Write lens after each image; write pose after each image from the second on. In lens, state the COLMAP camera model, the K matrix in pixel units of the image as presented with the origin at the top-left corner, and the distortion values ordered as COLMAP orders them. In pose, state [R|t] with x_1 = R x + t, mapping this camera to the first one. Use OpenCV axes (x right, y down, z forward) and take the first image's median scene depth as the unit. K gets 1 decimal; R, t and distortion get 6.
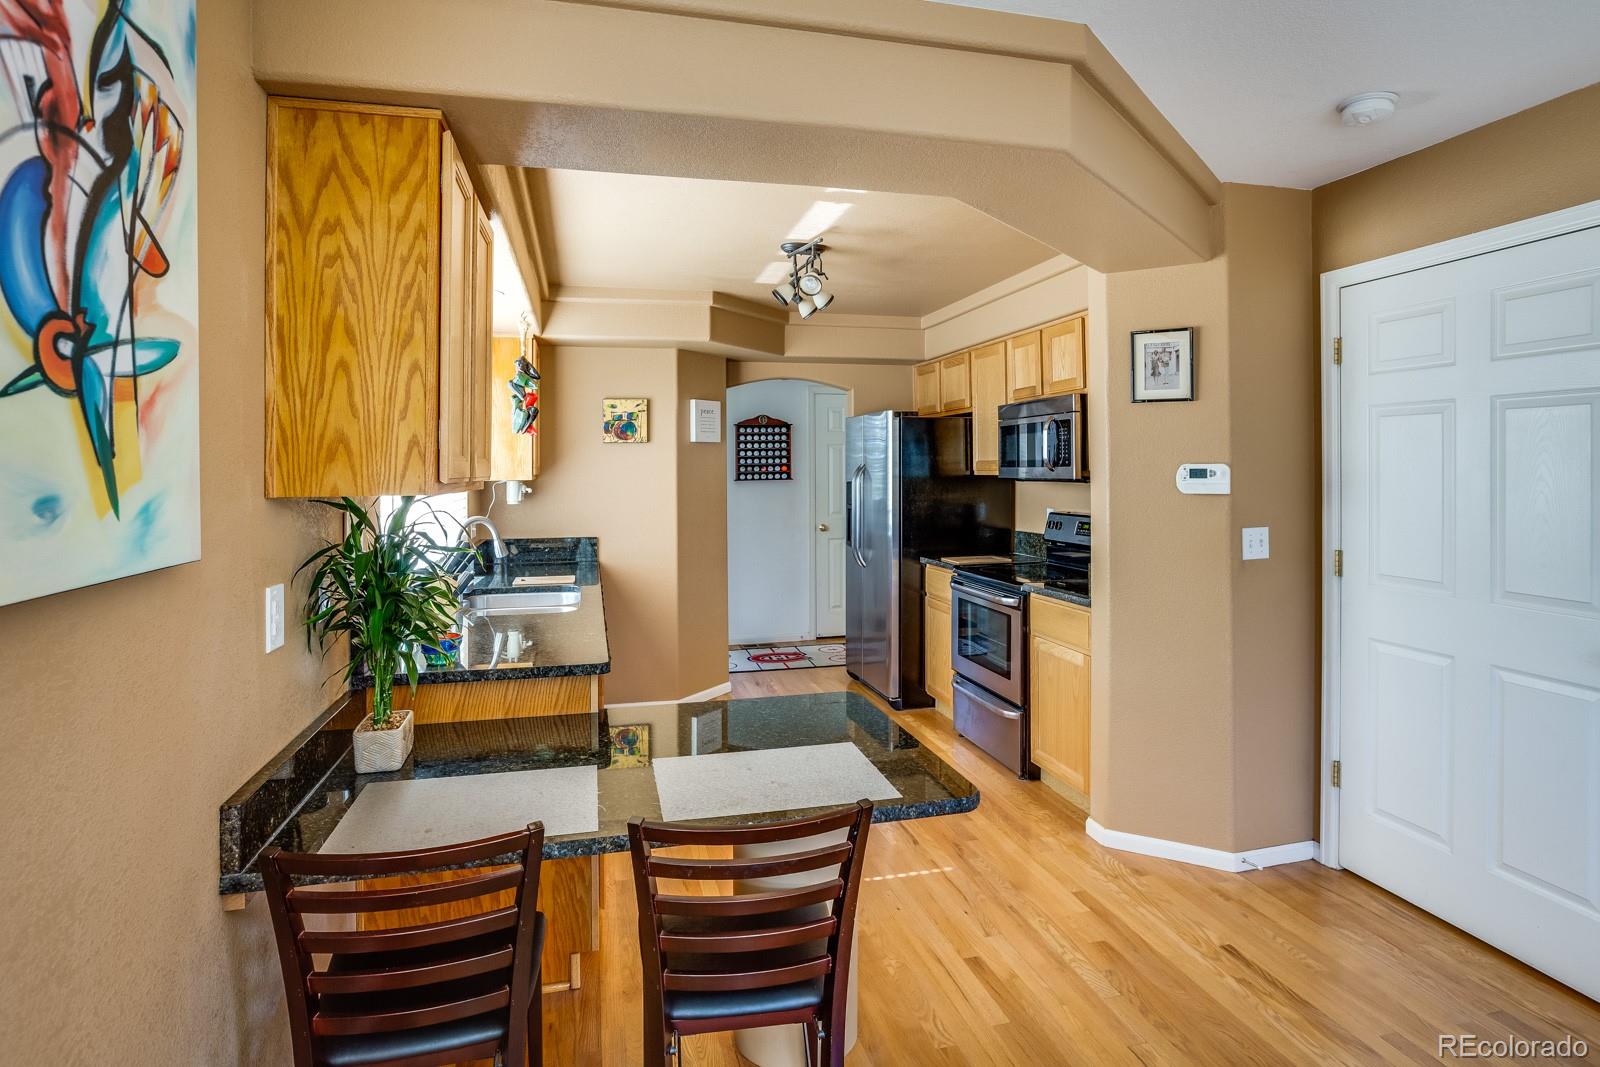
lens RADIAL K [[824.6, 0, 779.3], [0, 824.6, 466.6], [0, 0, 1]] dist [-0.024229, 0.009840]
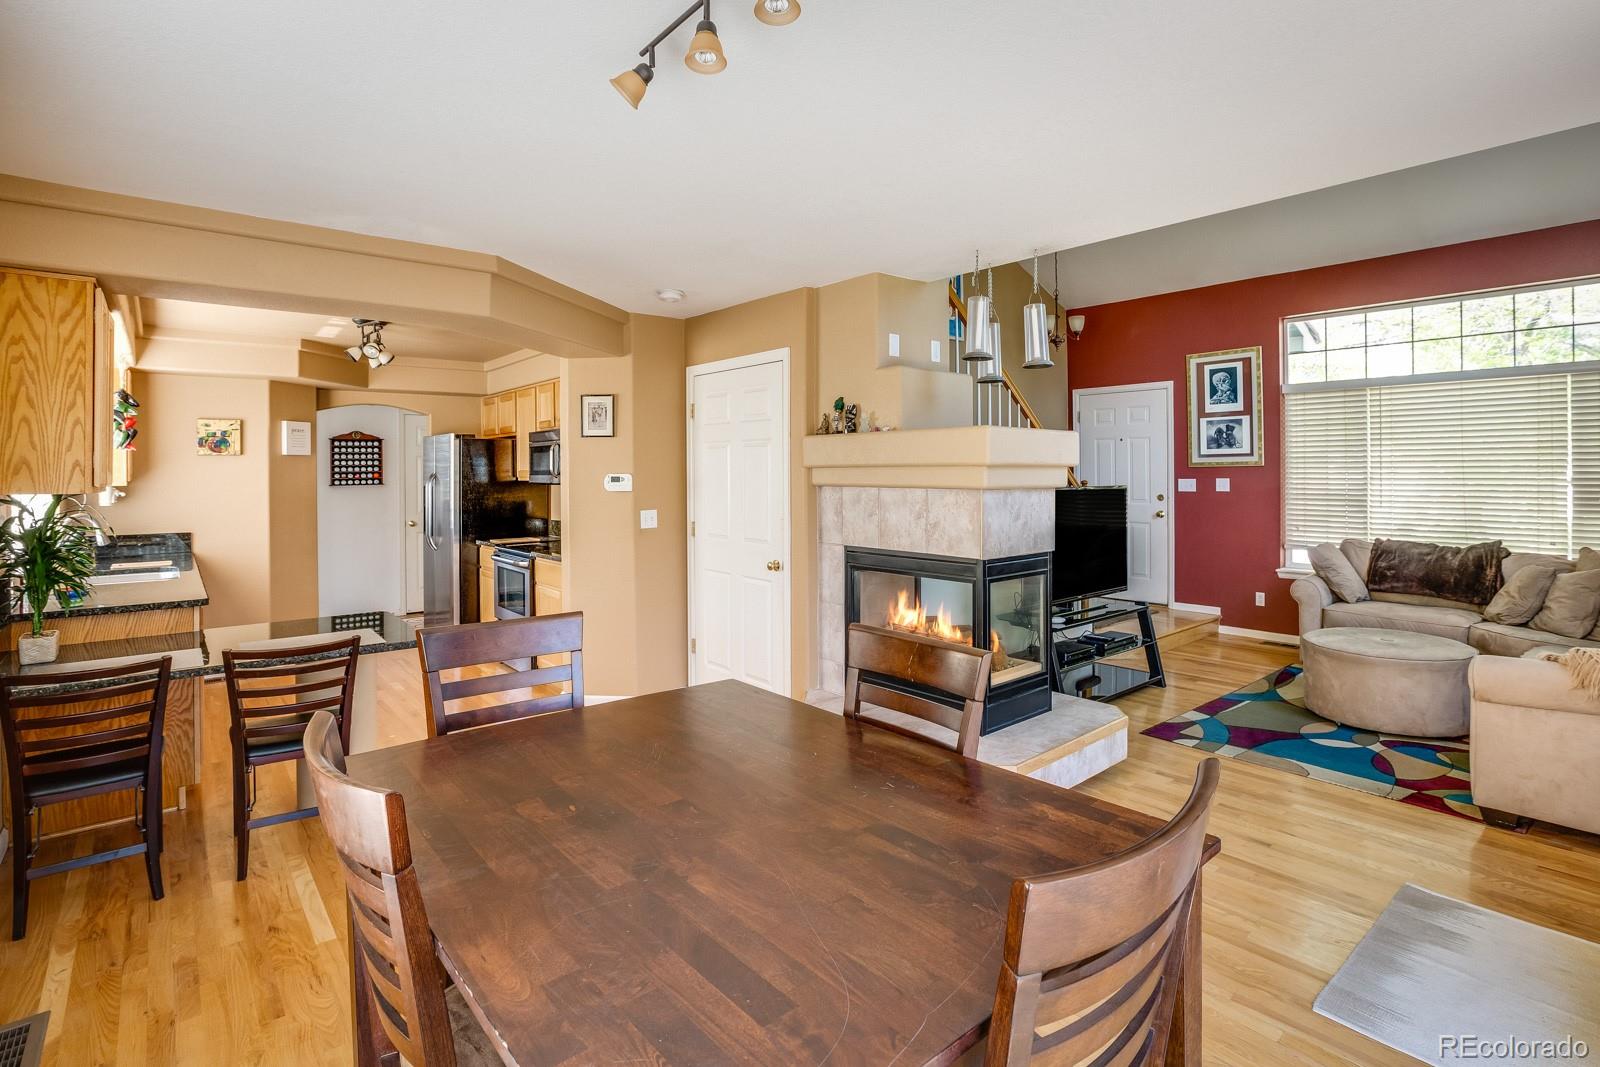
lens RADIAL K [[787.3, 0, 792.6], [0, 787.3, 476.3], [0, 0, 1]] dist [-0.025034, 0.007770]
pose [[0.900144, -0.001128, 0.435590, 0.123779], [-0.001291, 0.999985, 0.005256, -0.007361], [-0.435590, -0.005294, 0.900130, -0.667012]]
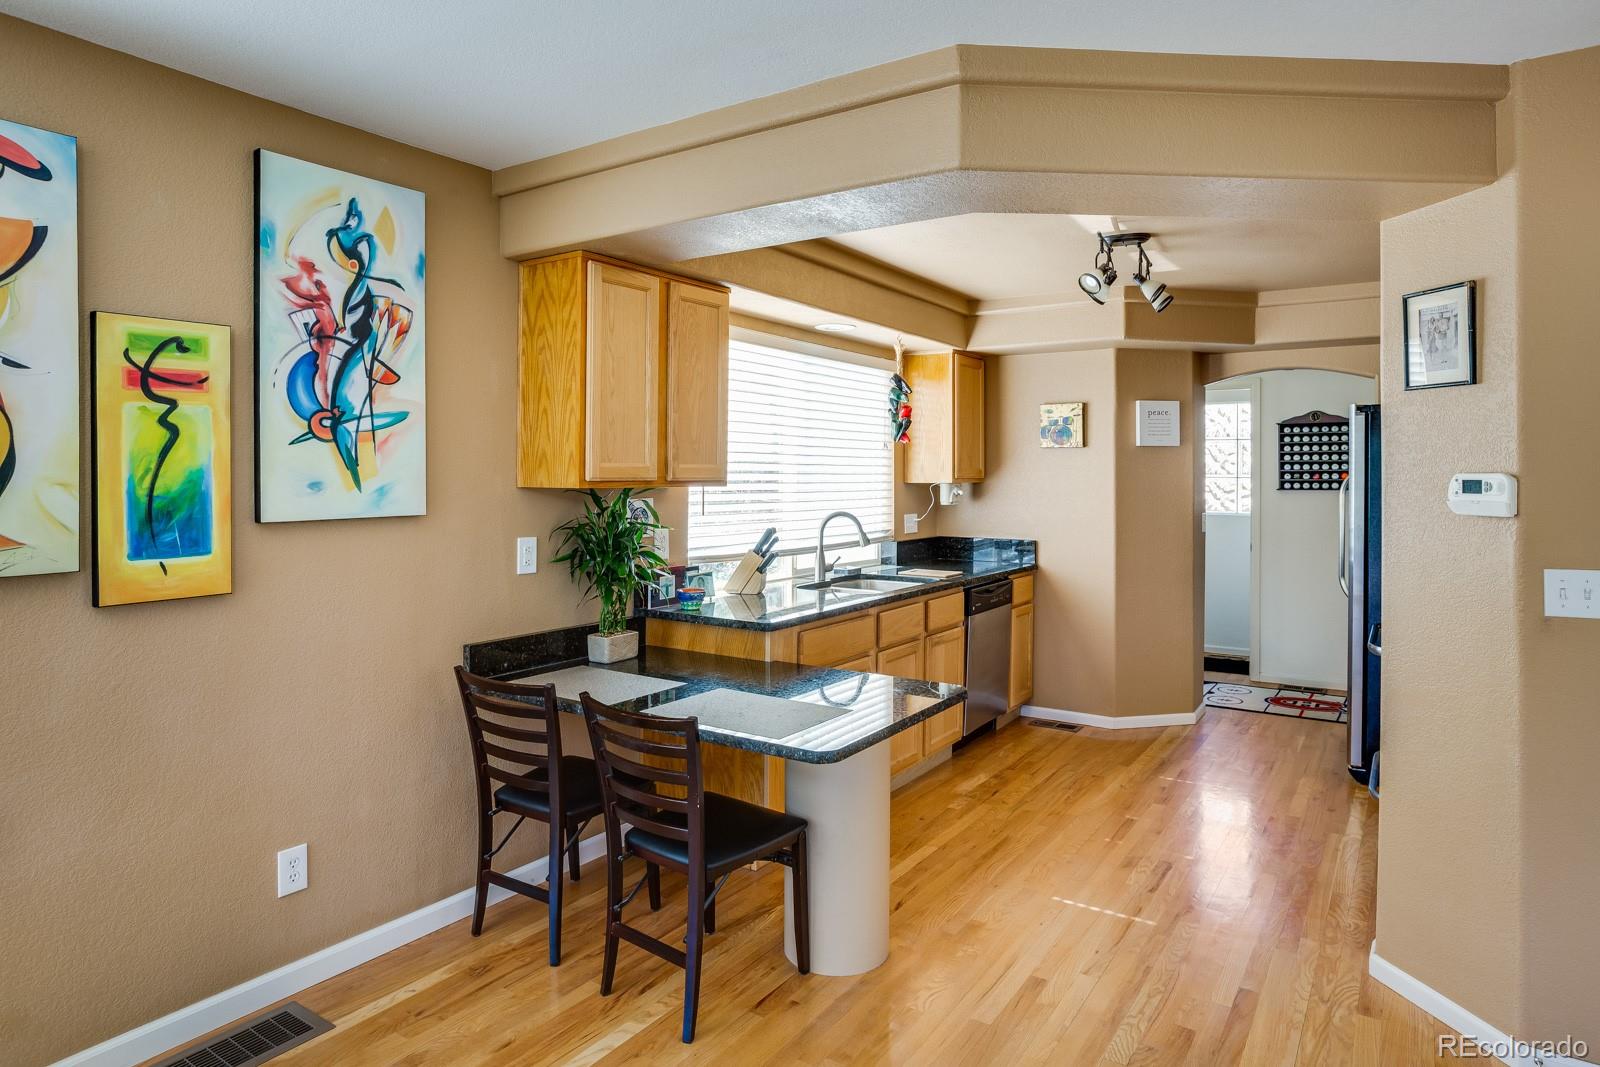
lens RADIAL K [[946.3, 0, 830.1], [0, 946.3, 477.3], [0, 0, 1]] dist [-0.051471, 0.015865]
pose [[0.683271, 0.010422, -0.730090, 0.720601], [-0.006081, 0.999945, 0.008583, -0.003558], [0.730140, -0.001425, 0.683297, 0.050012]]
